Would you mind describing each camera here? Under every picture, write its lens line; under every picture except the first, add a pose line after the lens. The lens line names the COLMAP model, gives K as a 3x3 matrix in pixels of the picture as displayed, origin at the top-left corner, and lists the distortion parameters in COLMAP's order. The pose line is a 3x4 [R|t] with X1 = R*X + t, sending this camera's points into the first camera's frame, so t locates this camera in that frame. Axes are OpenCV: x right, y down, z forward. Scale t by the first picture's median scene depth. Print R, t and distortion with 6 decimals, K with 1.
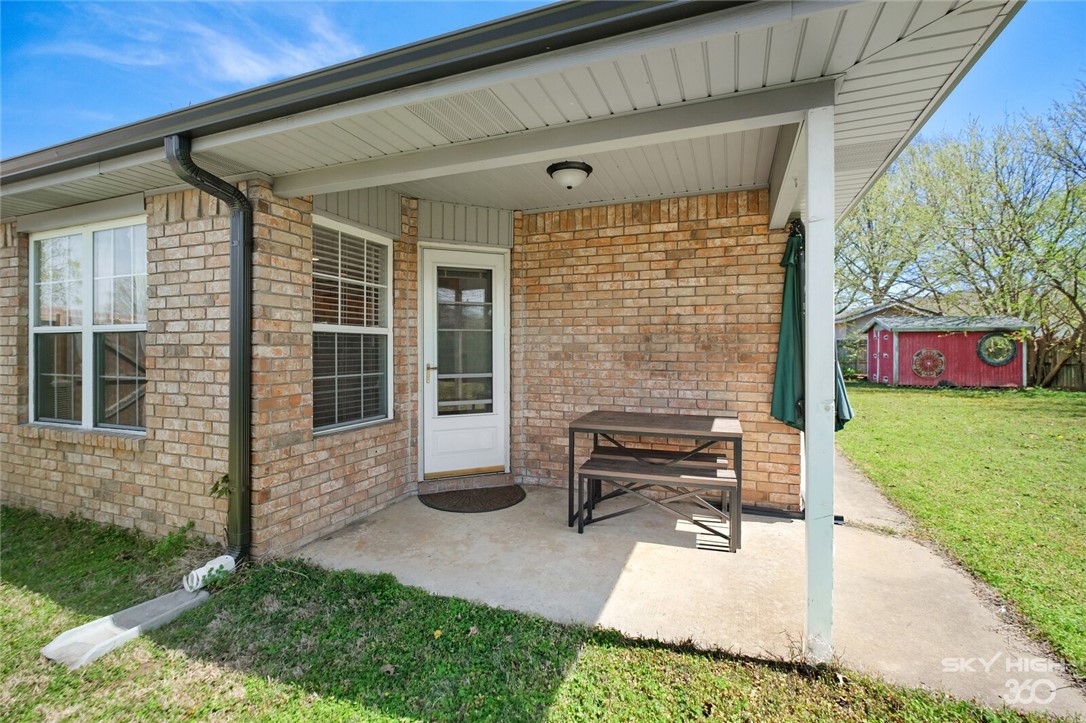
lens RADIAL K [[491.3, 0, 551.4], [0, 491.3, 352.4], [0, 0, 1]] dist [-0.006911, -0.000864]
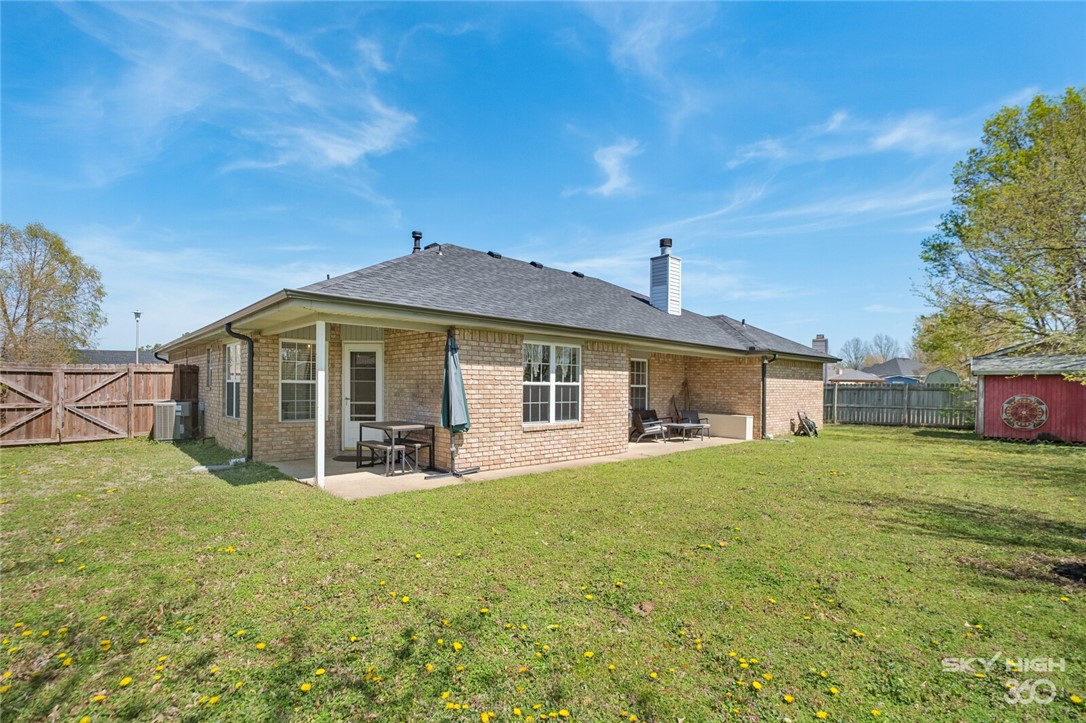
lens RADIAL K [[491.3, 0, 517.0], [0, 491.3, 392.6], [0, 0, 1]] dist [-0.006911, -0.000864]
pose [[0.888771, 0.015352, -0.458095, 0.402382], [-0.013834, 0.999882, 0.006670, -0.005681], [0.458144, 0.000410, 0.888878, -0.166834]]
